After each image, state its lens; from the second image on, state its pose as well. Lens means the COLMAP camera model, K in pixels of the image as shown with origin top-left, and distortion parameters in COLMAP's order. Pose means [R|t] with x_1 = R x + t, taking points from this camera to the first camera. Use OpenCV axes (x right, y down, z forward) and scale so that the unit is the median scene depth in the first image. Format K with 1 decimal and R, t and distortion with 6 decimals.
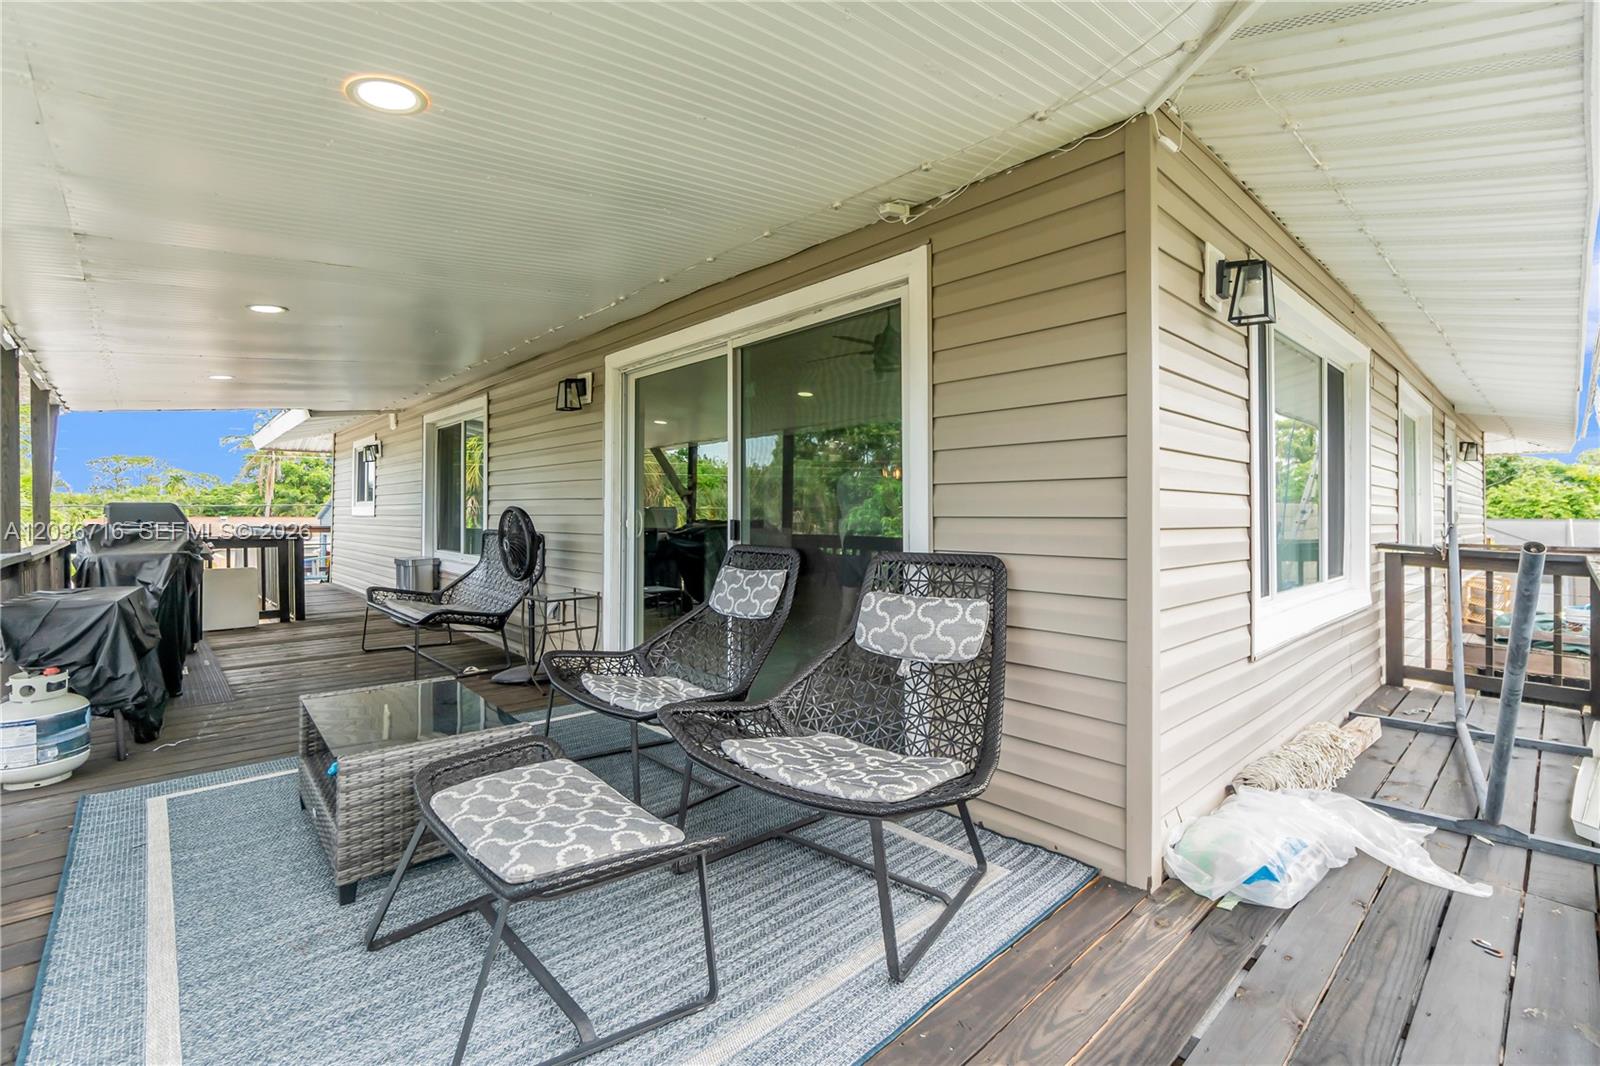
lens RADIAL K [[706.2, 0, 797.1], [0, 706.2, 478.4], [0, 0, 1]] dist [-0.001052, 0.000100]
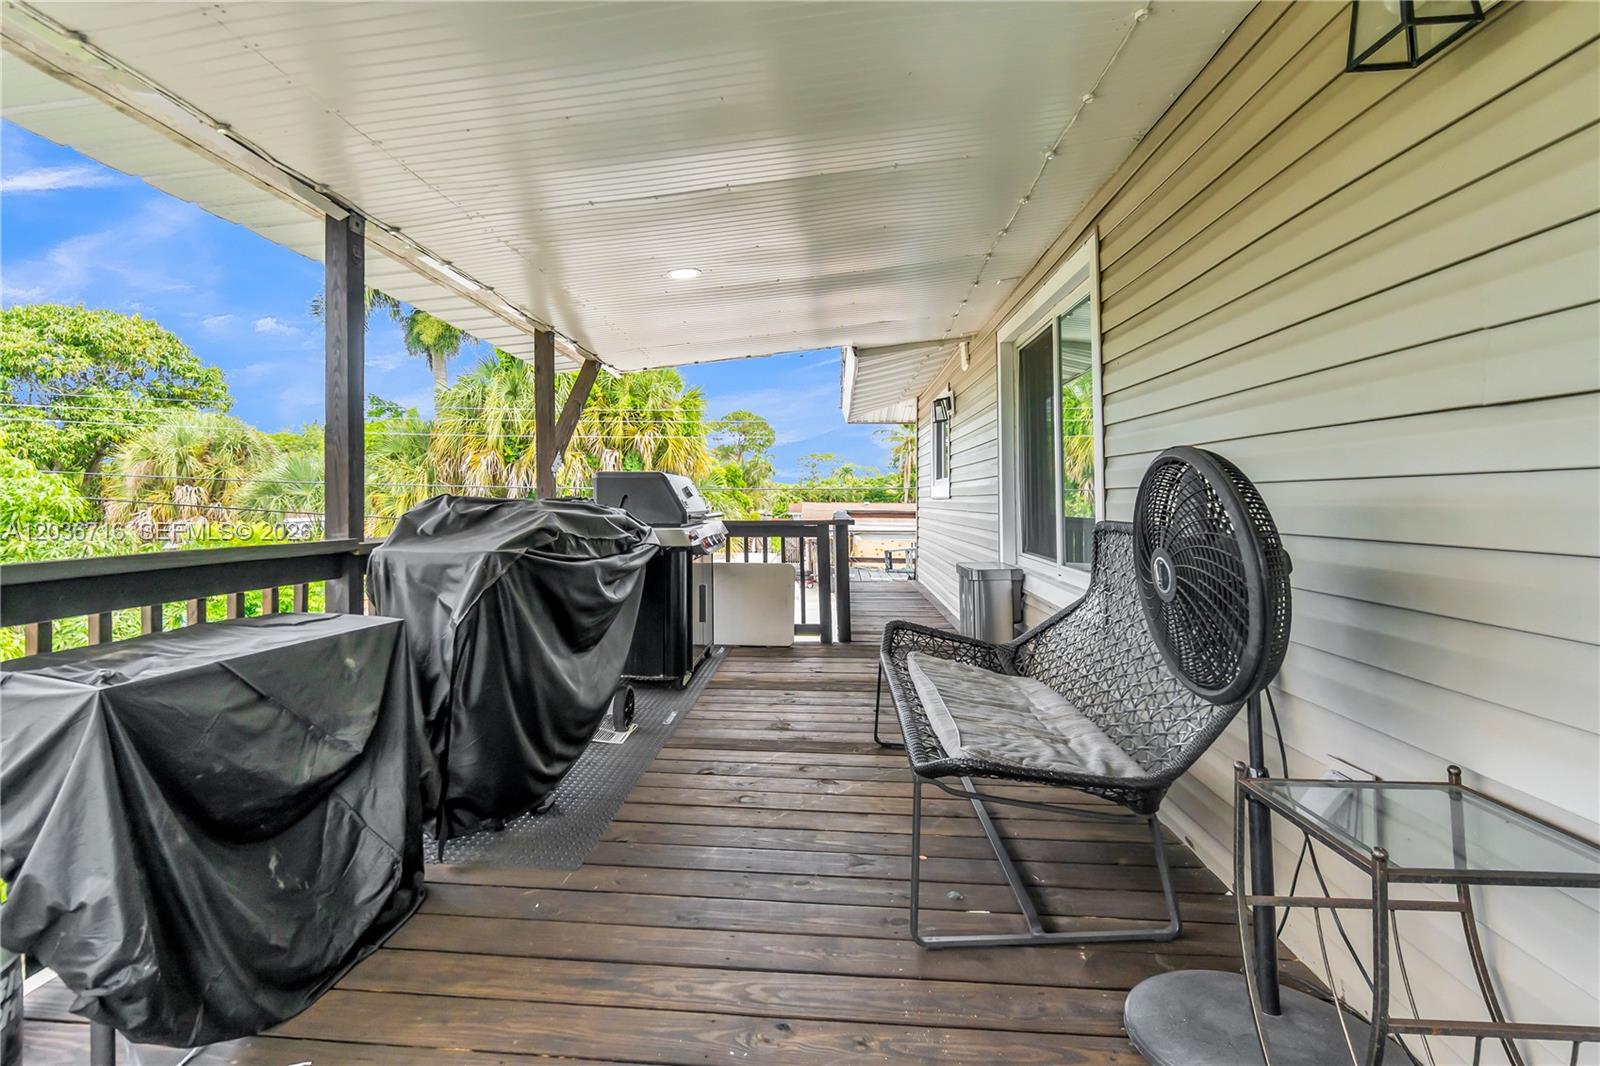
lens RADIAL K [[706.2, 0, 797.1], [0, 706.2, 478.4], [0, 0, 1]] dist [-0.001052, 0.000100]
pose [[0.674540, -0.017909, -0.738021, -0.214059], [0.028040, 0.999606, 0.001372, 0.035450], [0.737705, -0.021620, 0.674777, 0.495894]]
